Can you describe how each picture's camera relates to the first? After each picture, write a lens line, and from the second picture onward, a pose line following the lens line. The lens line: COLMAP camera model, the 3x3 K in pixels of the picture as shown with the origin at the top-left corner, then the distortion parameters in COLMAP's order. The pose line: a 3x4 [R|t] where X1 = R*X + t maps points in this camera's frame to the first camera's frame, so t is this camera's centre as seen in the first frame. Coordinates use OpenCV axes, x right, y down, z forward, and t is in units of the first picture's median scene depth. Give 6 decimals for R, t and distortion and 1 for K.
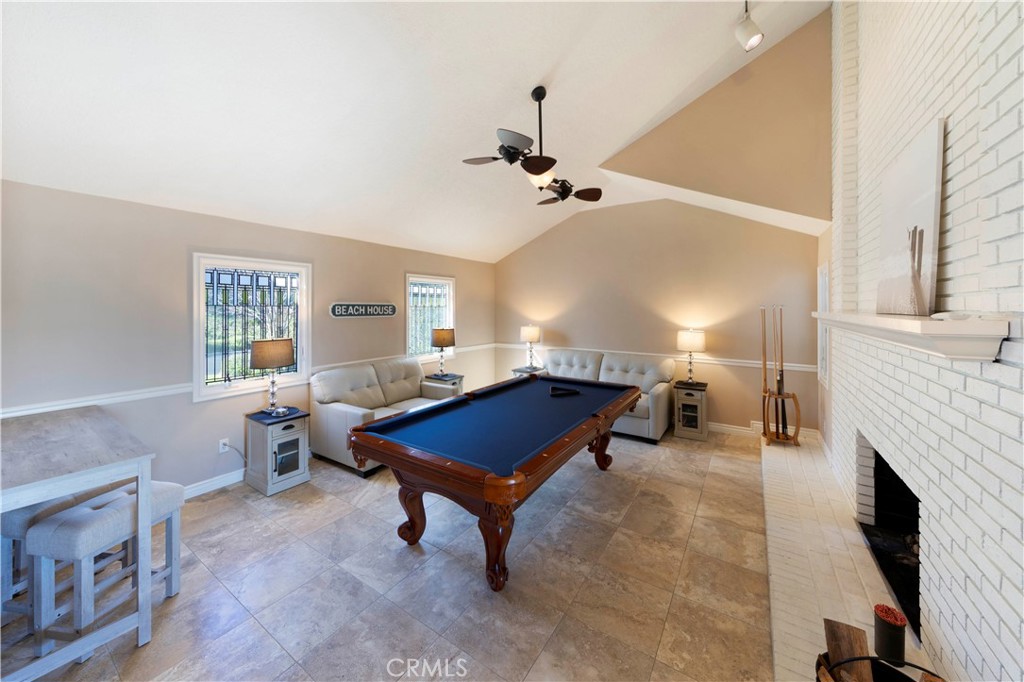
lens RADIAL K [[364.2, 0, 523.2], [0, 364.2, 314.7], [0, 0, 1]] dist [0.001584, 0.000109]
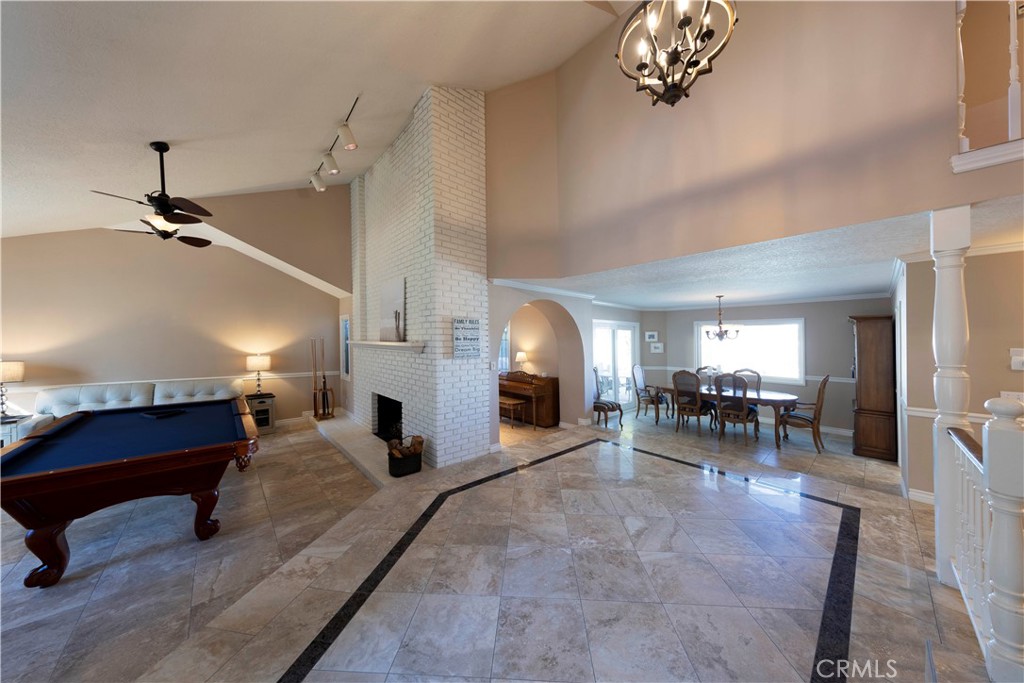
lens RADIAL K [[322.9, 0, 511.9], [0, 322.9, 338.5], [0, 0, 1]] dist [-0.000887, -0.000165]
pose [[0.272933, 0.006510, 0.962011, -0.559650], [0.011809, 0.999879, -0.010116, 0.006844], [-0.961961, 0.014121, 0.272823, -0.277182]]
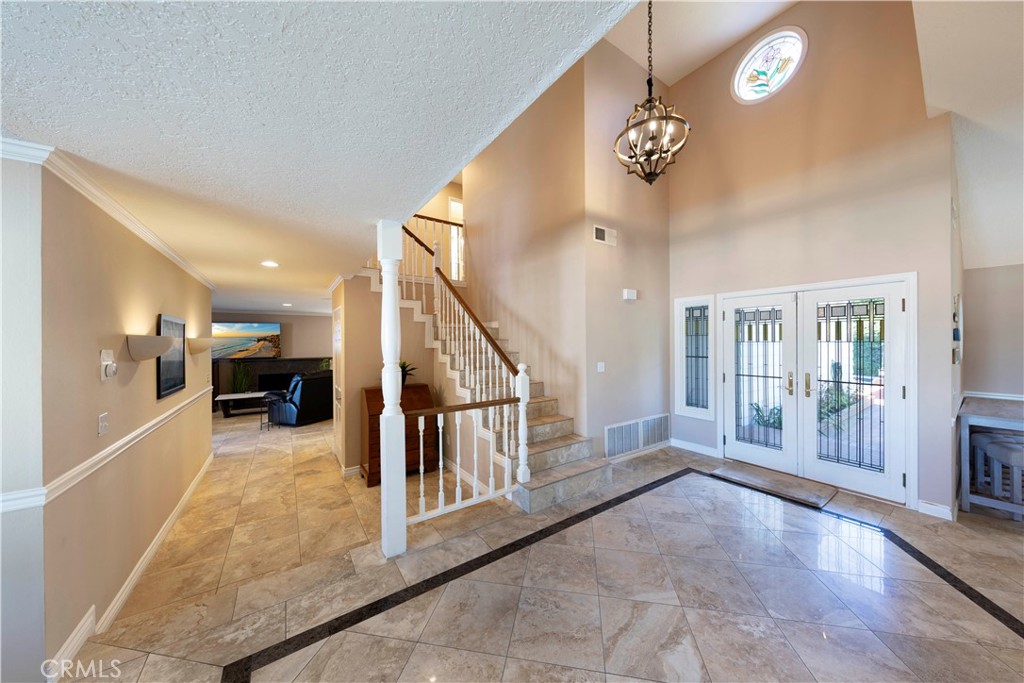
lens RADIAL K [[324.5, 0, 505.6], [0, 324.5, 343.7], [0, 0, 1]] dist [-0.001873, -0.000102]
pose [[-0.410131, 0.007485, -0.911996, 0.667685], [-0.008267, 0.999895, 0.011924, -0.000245], [0.911989, 0.012430, -0.410025, -0.378954]]
